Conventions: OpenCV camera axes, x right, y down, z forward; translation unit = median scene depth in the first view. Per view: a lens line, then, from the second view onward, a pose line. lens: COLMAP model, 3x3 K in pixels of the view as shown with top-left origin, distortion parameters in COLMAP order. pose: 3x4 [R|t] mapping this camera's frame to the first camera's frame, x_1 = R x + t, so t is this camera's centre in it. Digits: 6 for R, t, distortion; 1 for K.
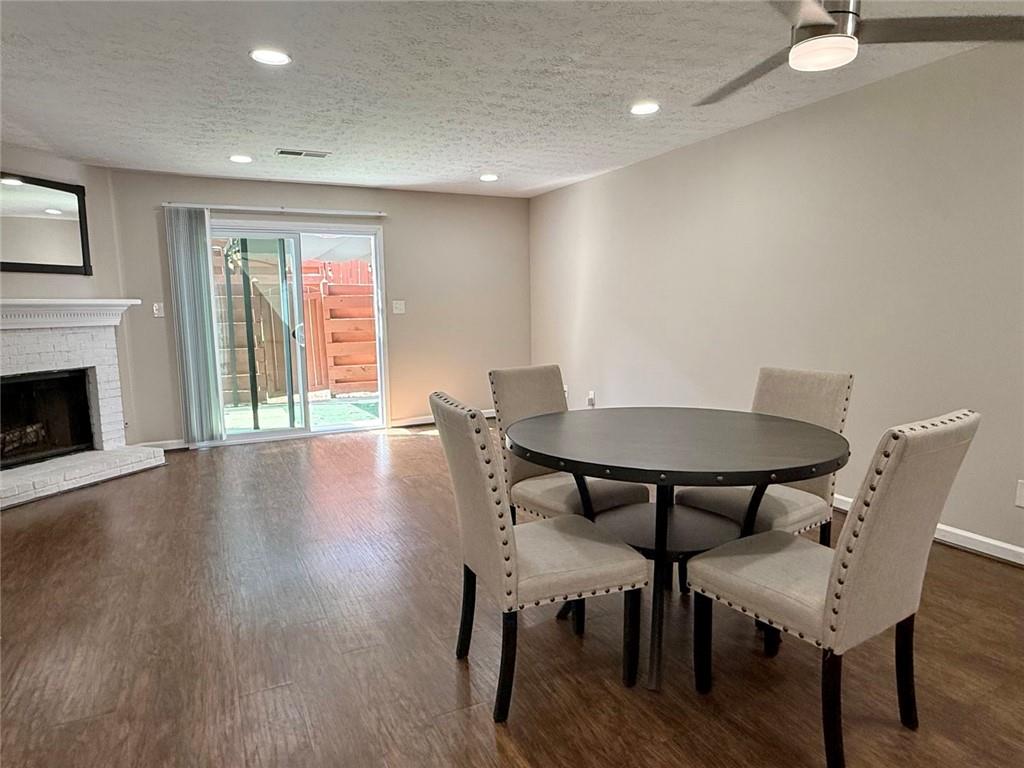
lens RADIAL K [[630.2, 0, 507.6], [0, 630.2, 387.7], [0, 0, 1]] dist [-0.006874, -0.001015]
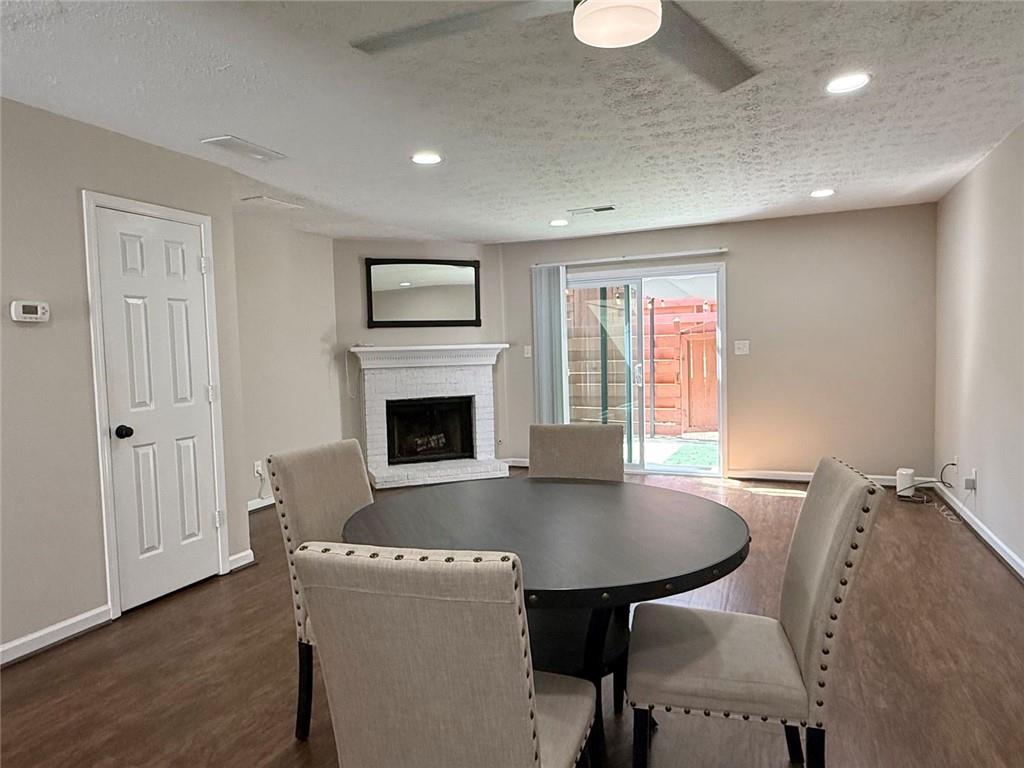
lens RADIAL K [[630.2, 0, 507.6], [0, 630.2, 387.7], [0, 0, 1]] dist [-0.006874, -0.001015]
pose [[0.646693, 0.044790, -0.761434, 0.393818], [-0.081637, 0.996605, -0.010712, -0.040790], [0.758369, 0.069089, 0.648154, 0.192369]]
